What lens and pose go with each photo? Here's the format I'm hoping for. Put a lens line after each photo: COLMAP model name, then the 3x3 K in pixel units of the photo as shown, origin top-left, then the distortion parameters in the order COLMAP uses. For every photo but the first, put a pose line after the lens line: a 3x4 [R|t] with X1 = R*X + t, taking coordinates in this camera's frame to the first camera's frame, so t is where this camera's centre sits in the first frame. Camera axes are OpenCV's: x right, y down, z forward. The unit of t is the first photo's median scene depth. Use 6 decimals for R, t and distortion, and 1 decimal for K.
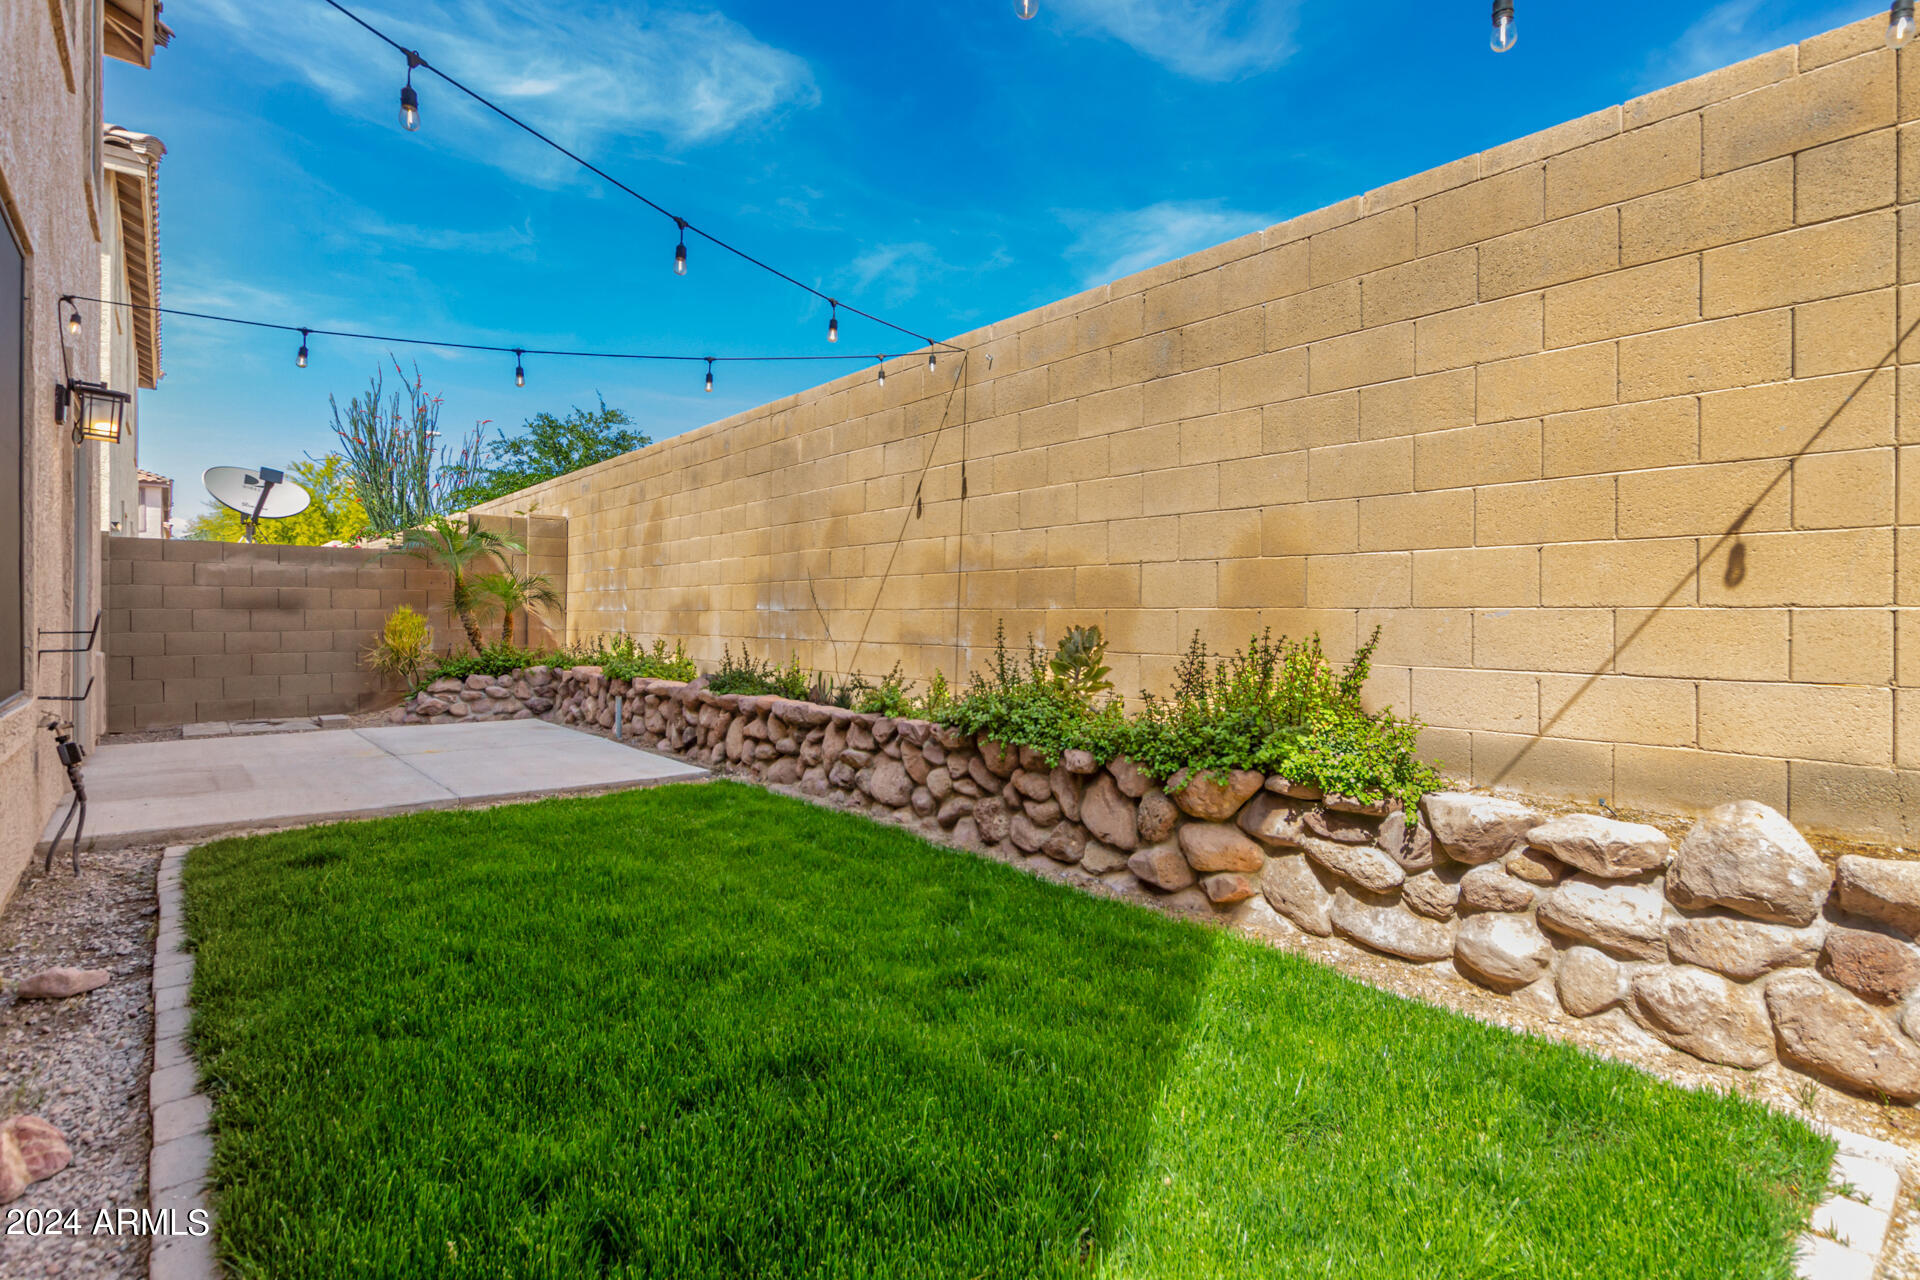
lens RADIAL K [[895.9, 0, 970.5], [0, 895.9, 640.0], [0, 0, 1]] dist [0.001917, -0.000230]
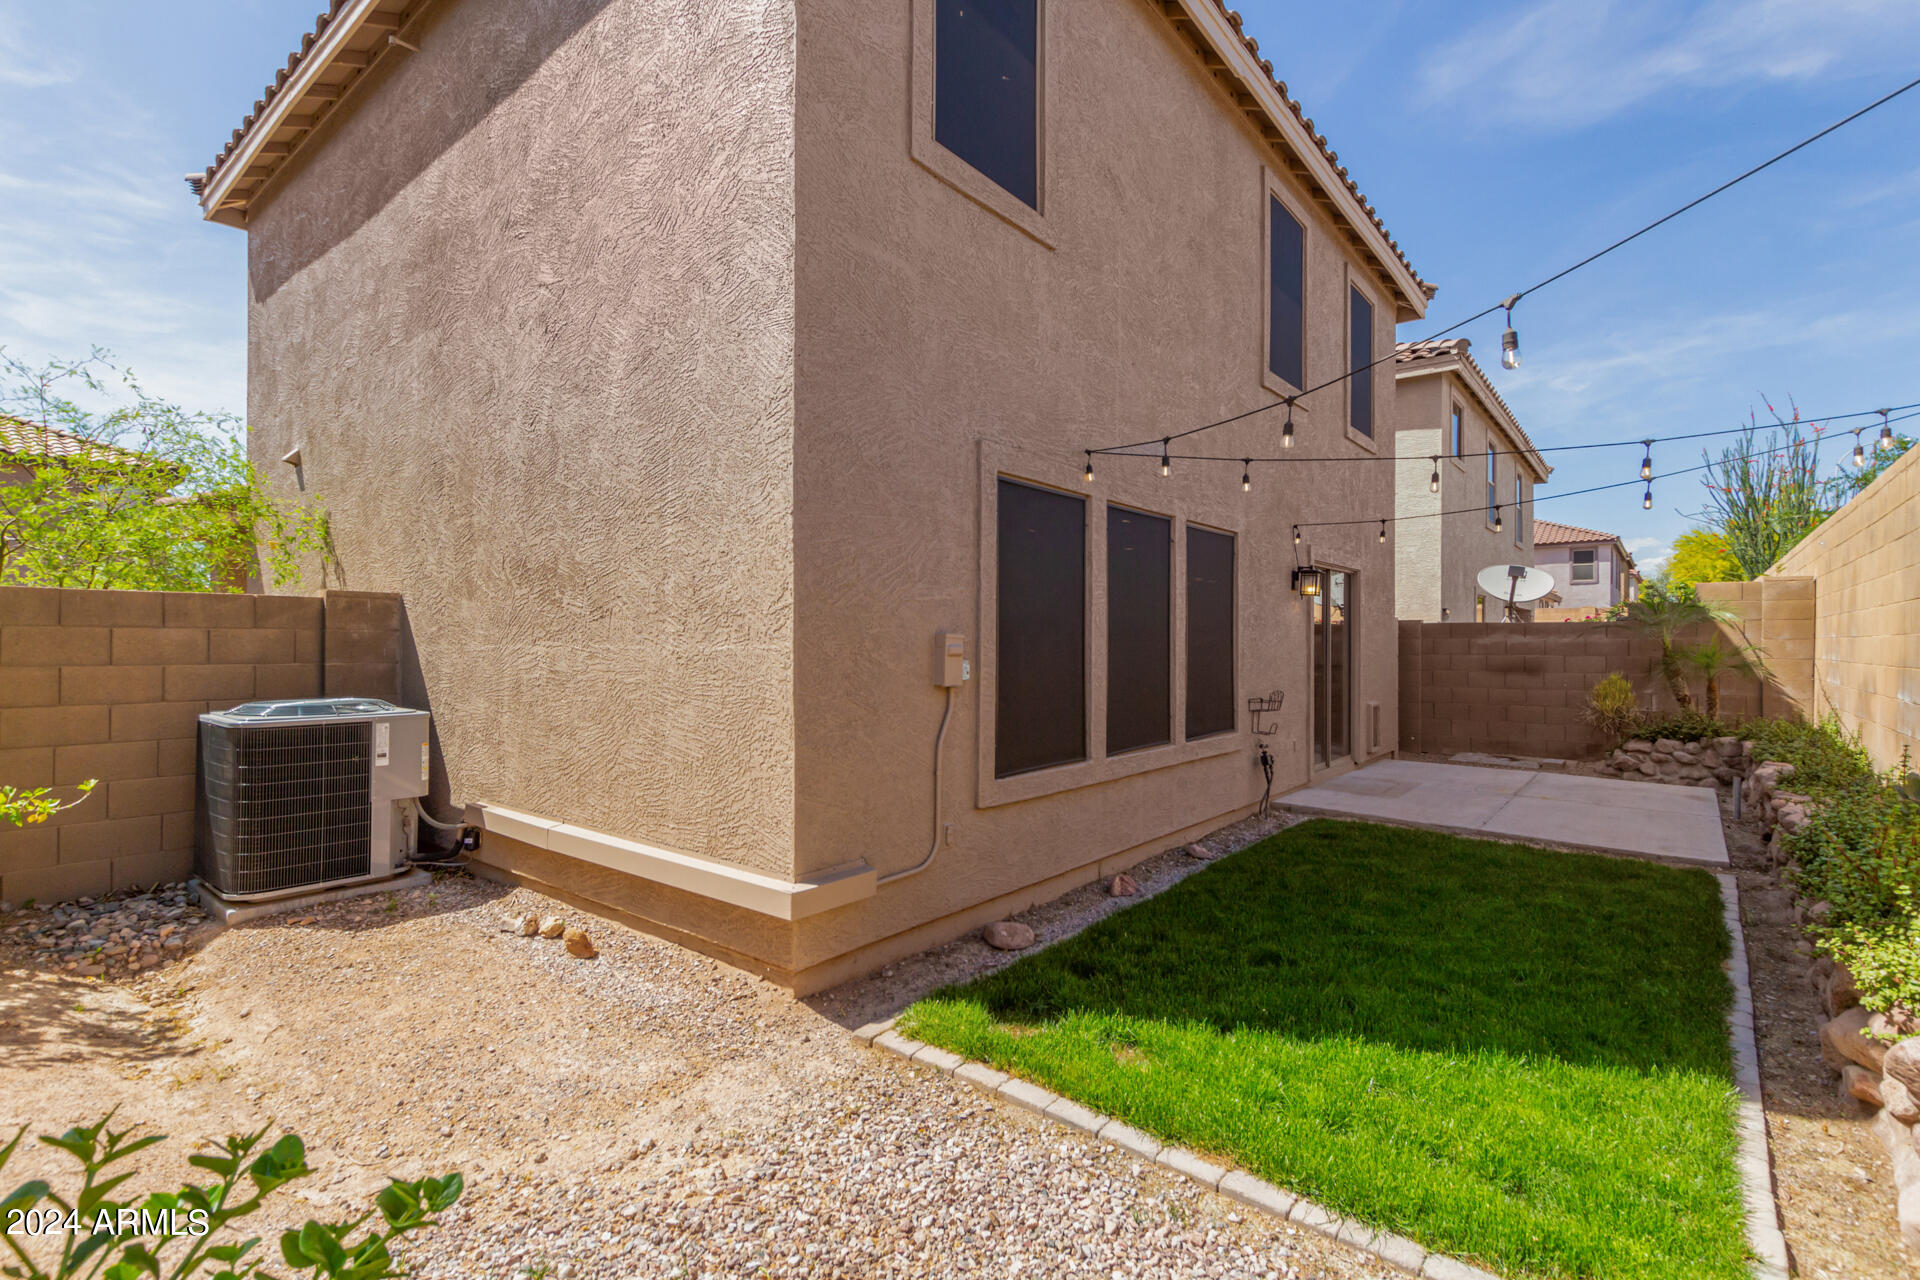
lens RADIAL K [[895.9, 0, 970.5], [0, 895.9, 640.0], [0, 0, 1]] dist [0.001917, -0.000230]
pose [[0.175554, -0.003046, -0.984465, 0.366320], [-0.030430, 0.999501, -0.008519, -0.045989], [0.983999, 0.031452, 0.175374, -0.016999]]
